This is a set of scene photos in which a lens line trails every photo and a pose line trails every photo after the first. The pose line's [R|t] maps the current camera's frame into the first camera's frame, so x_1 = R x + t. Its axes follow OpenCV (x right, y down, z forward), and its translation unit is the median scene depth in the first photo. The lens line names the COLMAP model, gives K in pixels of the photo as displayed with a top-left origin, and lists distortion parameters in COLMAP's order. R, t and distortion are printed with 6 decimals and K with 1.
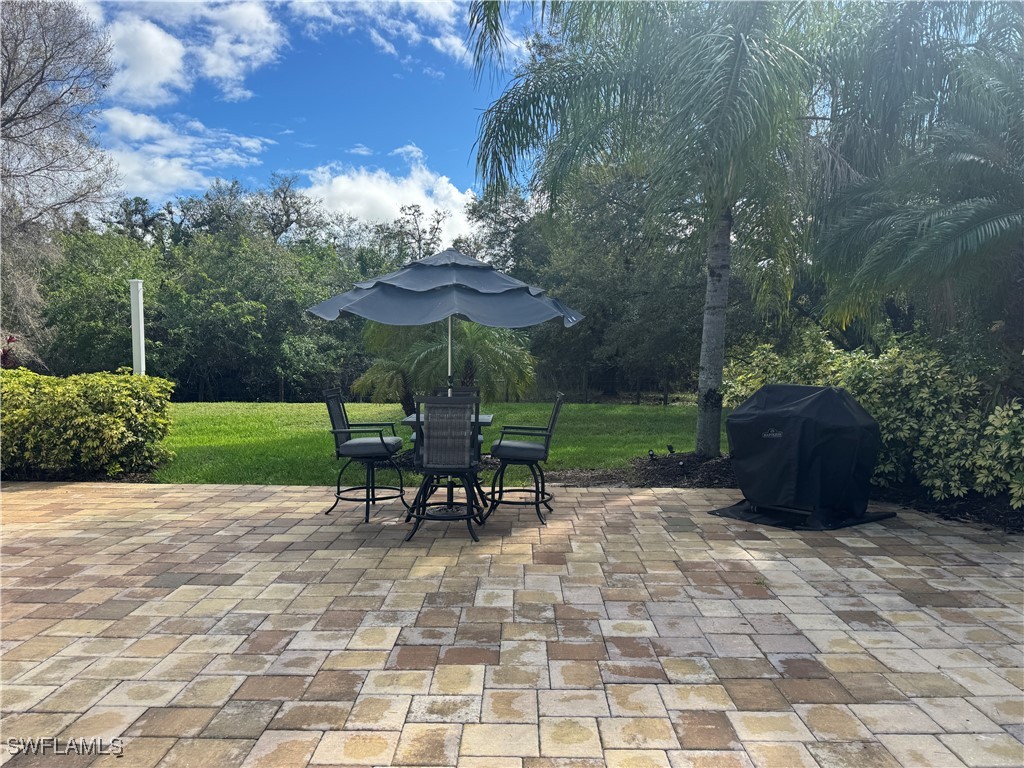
lens RADIAL K [[727.8, 0, 512.0], [0, 727.8, 384.0], [0, 0, 1]] dist [0.091956, -0.122776]
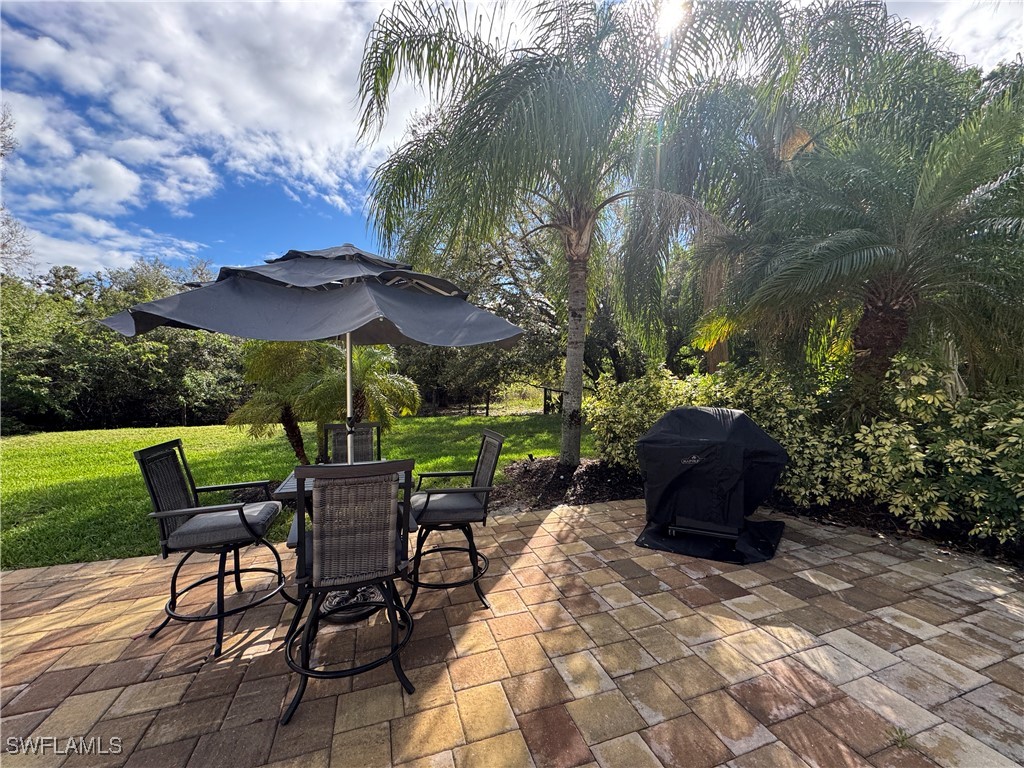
lens RADIAL K [[405.3, 0, 525.3], [0, 405.3, 346.5], [0, 0, 1]] dist [-0.009075, -0.000370]
pose [[0.933711, 0.015546, 0.357689, -0.022328], [0.028922, 0.992517, -0.118633, -0.009317], [-0.356856, 0.121114, 0.926275, 0.160440]]
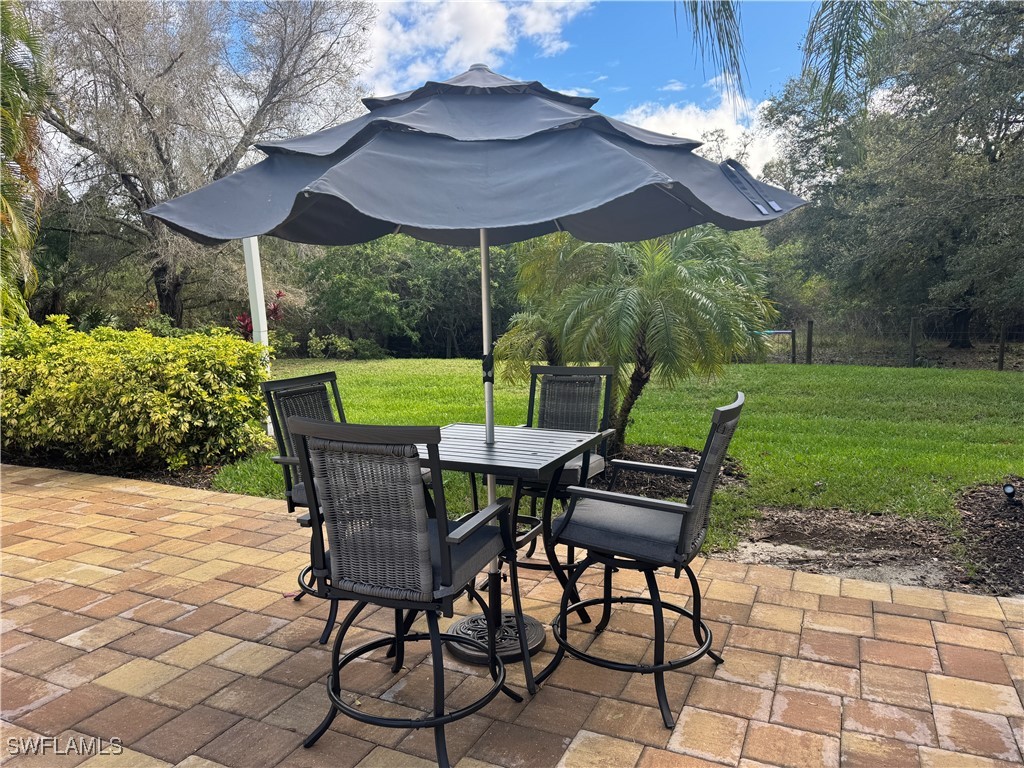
lens RADIAL K [[727.8, 0, 512.0], [0, 727.8, 384.0], [0, 0, 1]] dist [0.091956, -0.122776]
pose [[0.913566, 0.024750, -0.405936, 0.036421], [0.005121, 0.997367, 0.072334, -0.007793], [0.406658, -0.068161, 0.911034, 0.176165]]
